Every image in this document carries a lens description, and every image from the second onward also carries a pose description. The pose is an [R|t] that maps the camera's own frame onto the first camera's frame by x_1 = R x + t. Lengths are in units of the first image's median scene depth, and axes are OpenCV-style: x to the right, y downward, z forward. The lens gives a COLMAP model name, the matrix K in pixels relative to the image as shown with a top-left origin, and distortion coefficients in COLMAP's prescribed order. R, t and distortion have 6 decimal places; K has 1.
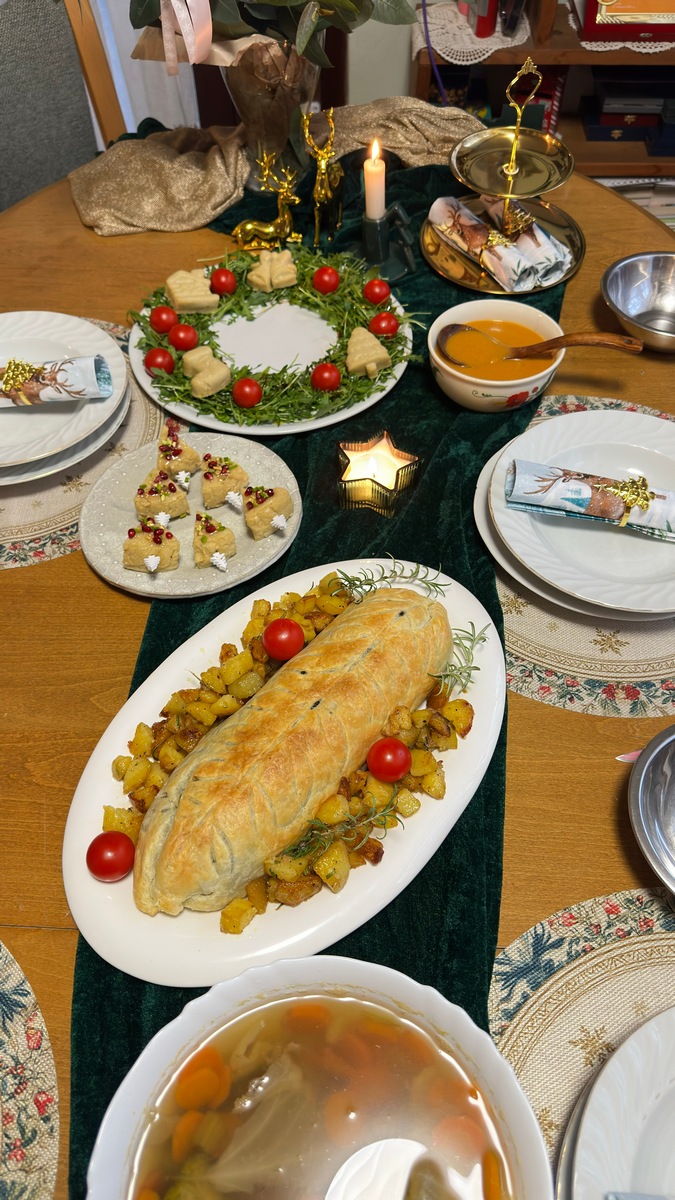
lens RADIAL K [[891.3, 0, 337.5], [0, 891.3, 600.0], [0, 0, 1]] dist [0.007340, 0.002703]
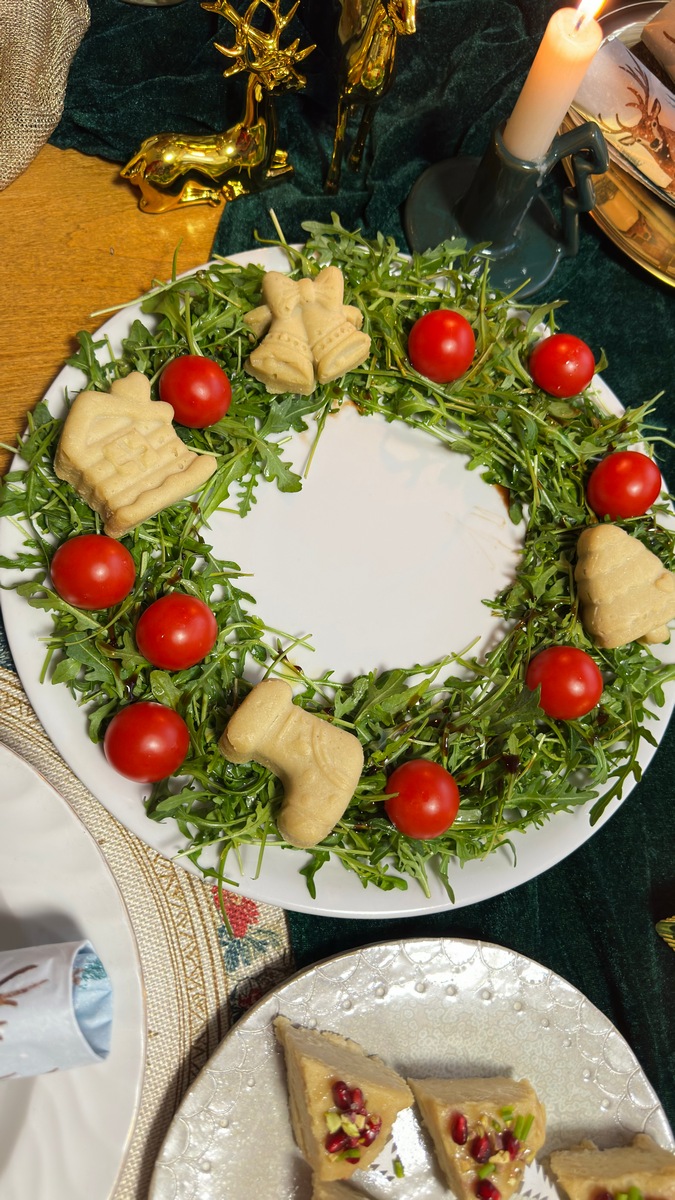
lens RADIAL K [[891.3, 0, 337.5], [0, 891.3, 600.0], [0, 0, 1]] dist [0.007340, 0.002703]
pose [[0.923592, -0.238740, 0.299968, -0.206466], [0.107634, 0.912442, 0.394797, -0.418882], [-0.367957, -0.332345, 0.868420, 0.627920]]
